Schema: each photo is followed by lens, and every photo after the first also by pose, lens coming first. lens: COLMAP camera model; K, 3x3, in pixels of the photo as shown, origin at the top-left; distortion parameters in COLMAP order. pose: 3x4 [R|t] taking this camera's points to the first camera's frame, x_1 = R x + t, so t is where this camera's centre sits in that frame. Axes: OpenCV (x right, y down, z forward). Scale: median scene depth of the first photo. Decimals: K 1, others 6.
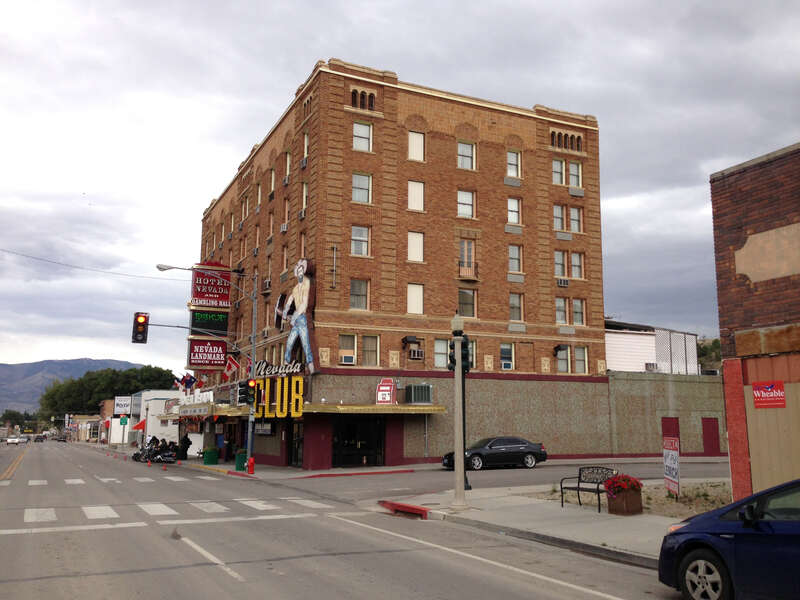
lens RADIAL K [[721.8, 0, 406.5], [0, 721.8, 284.8], [0, 0, 1]] dist [0.075824, -0.132973]
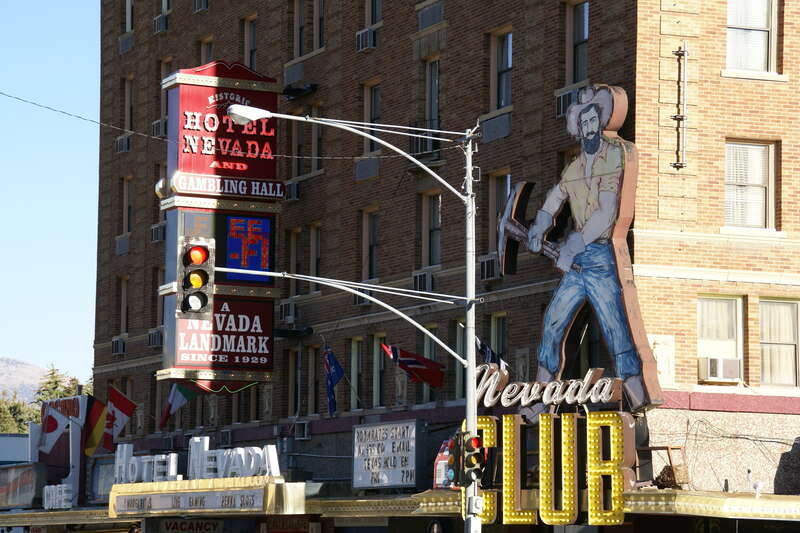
lens RADIAL K [[2489.2, 0, 402.7], [0, 2489.2, 267.1], [0, 0, 1]] dist [0.755793, 0.000000]
pose [[0.999062, 0.011225, -0.041833, -0.166065], [-0.007817, 0.996704, 0.080749, -0.040949], [0.042601, -0.080346, 0.995856, -0.217040]]
